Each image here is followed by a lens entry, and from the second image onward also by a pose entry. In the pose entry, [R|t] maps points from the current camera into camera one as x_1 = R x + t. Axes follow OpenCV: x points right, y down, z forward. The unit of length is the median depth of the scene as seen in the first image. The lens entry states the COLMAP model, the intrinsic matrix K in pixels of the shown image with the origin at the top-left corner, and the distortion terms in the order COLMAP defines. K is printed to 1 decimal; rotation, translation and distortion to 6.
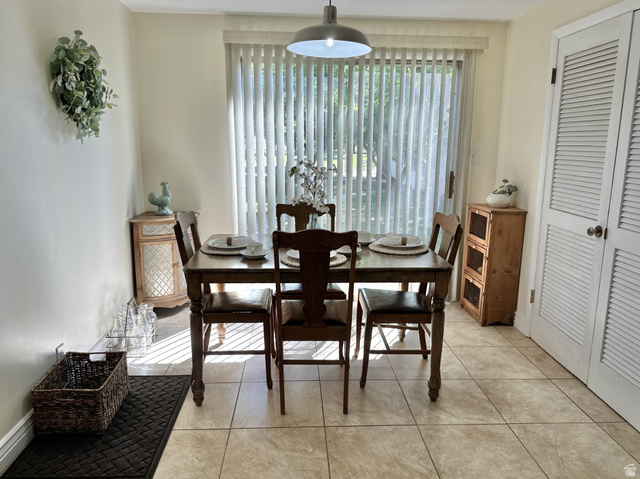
lens RADIAL K [[484.4, 0, 319.7], [0, 484.4, 240.1], [0, 0, 1]] dist [0.003261, -0.000541]
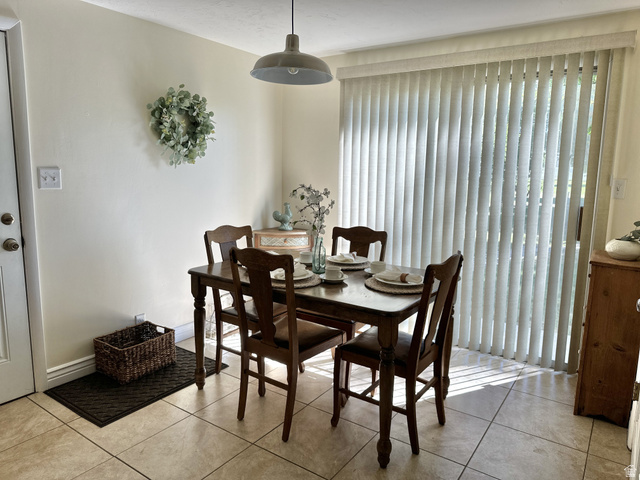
lens RADIAL K [[448.3, 0, 320.2], [0, 448.3, 238.3], [0, 0, 1]] dist [0.022844, -0.004926]
pose [[0.793963, 0.095862, -0.600361, 0.466842], [-0.130339, 0.991370, -0.014075, -0.032788], [0.593830, 0.089426, 0.799605, 0.210780]]
